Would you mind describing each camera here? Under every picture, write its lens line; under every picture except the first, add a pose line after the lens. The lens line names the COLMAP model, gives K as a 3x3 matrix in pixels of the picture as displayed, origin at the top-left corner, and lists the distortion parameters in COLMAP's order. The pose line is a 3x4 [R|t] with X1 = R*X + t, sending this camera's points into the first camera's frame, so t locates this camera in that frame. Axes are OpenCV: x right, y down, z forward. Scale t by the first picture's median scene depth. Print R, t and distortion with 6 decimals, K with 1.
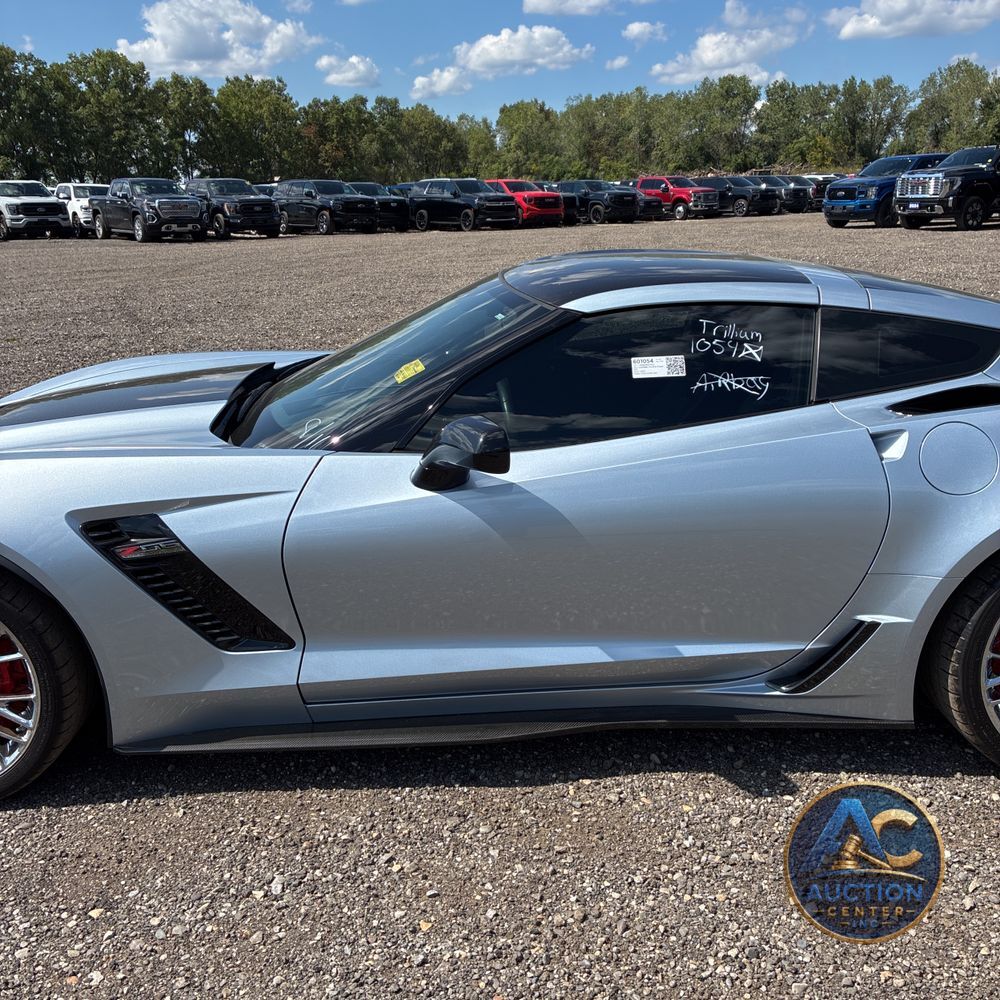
lens RADIAL K [[1018.1, 0, 501.8], [0, 1018.1, 490.0], [0, 0, 1]] dist [0.022440, 0.000000]
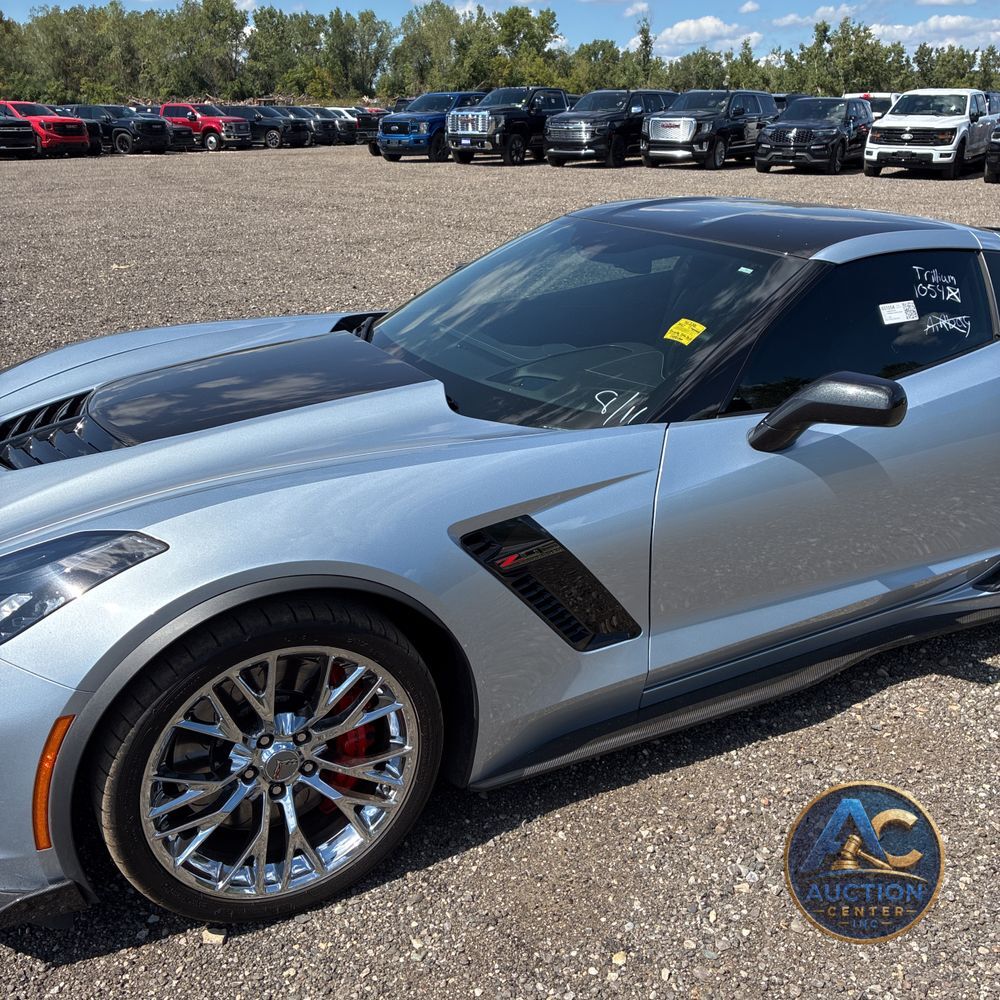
lens RADIAL K [[1018.1, 0, 495.2], [0, 1018.1, 491.8], [0, 0, 1]] dist [0.022440, 0.000000]
pose [[0.895335, -0.131934, 0.425404, -0.045241], [0.104613, 0.990694, 0.087076, -0.004654], [-0.432934, -0.033459, 0.900805, 0.013642]]
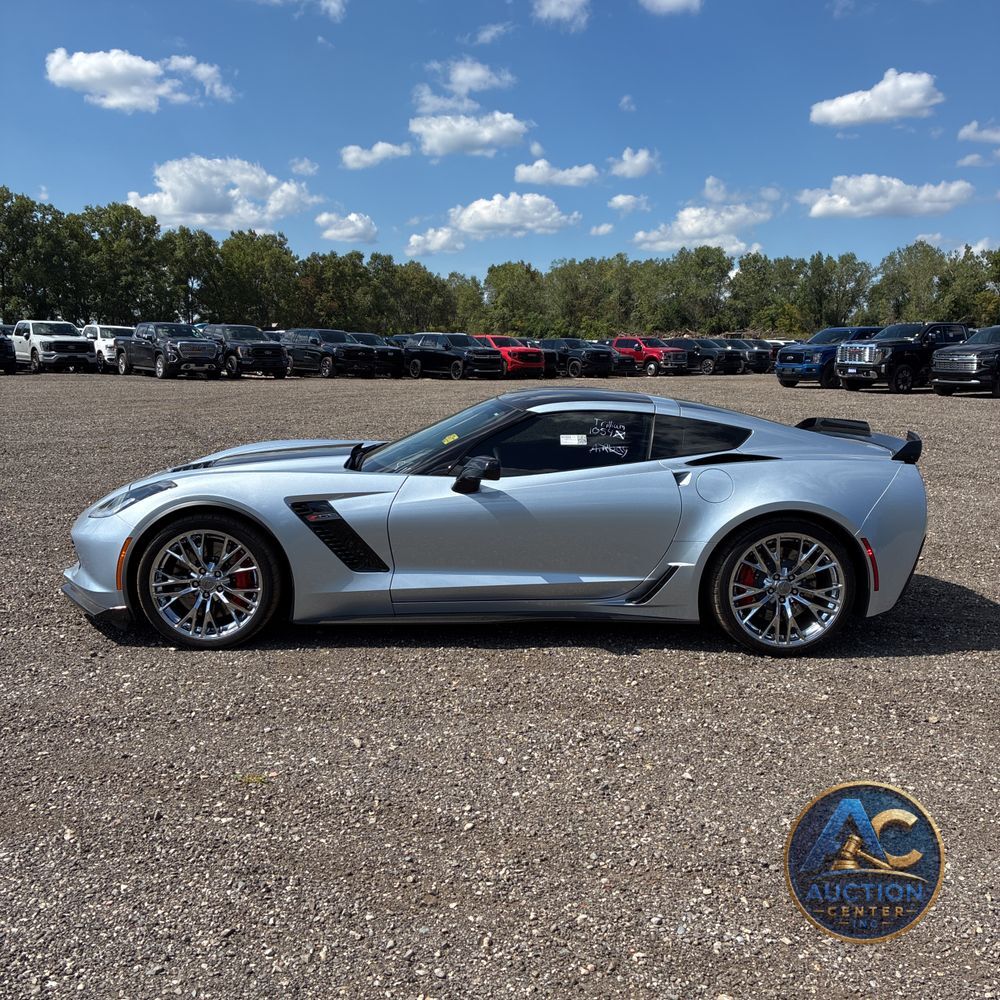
lens RADIAL K [[1018.1, 0, 495.9], [0, 1018.1, 497.2], [0, 0, 1]] dist [0.022440, 0.000000]
pose [[0.999374, 0.032839, 0.013150, -0.001557], [-0.030763, 0.990336, -0.135233, 0.017415], [-0.017464, 0.134743, 0.990727, -0.063687]]
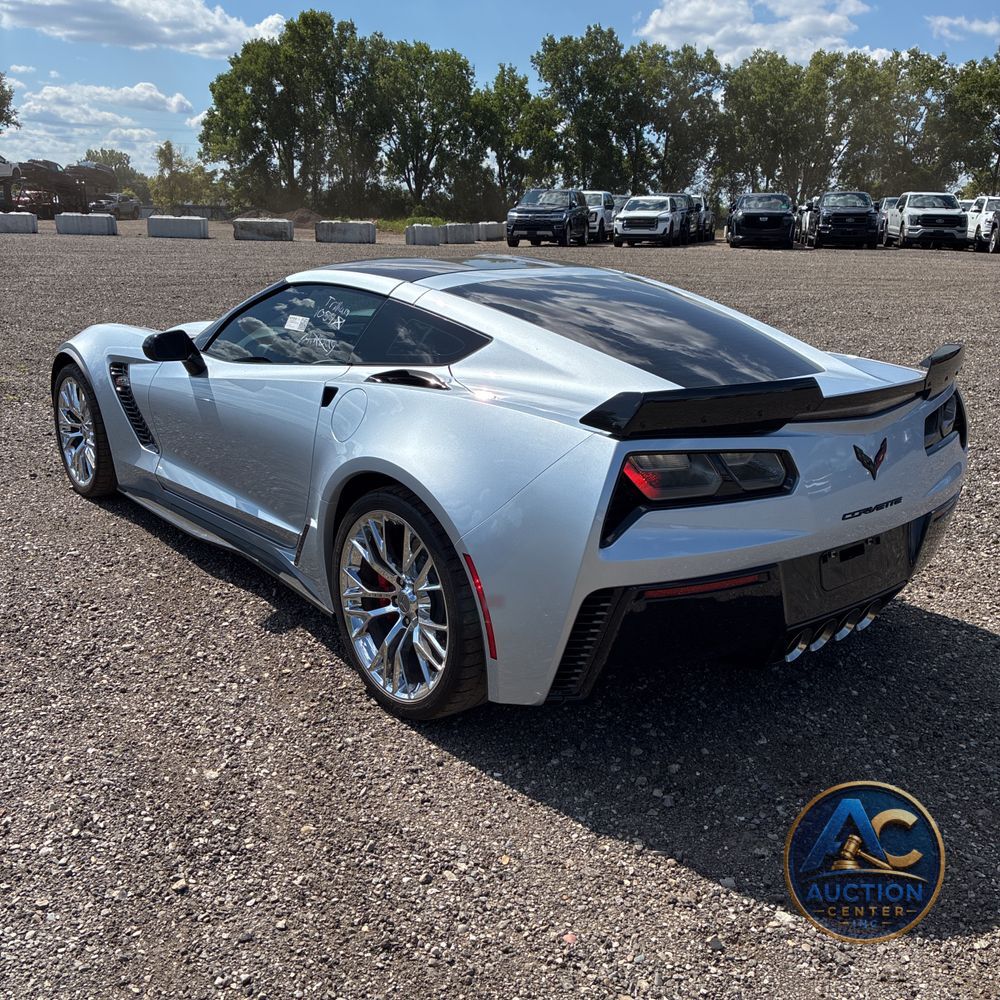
lens RADIAL K [[1018.1, 0, 496.6], [0, 1018.1, 496.3], [0, 0, 1]] dist [0.022440, 0.000000]
pose [[0.615266, 0.249663, -0.747740, 0.095835], [-0.253270, 0.960842, 0.112416, -0.007734], [0.746526, 0.120214, 0.654406, 0.018151]]
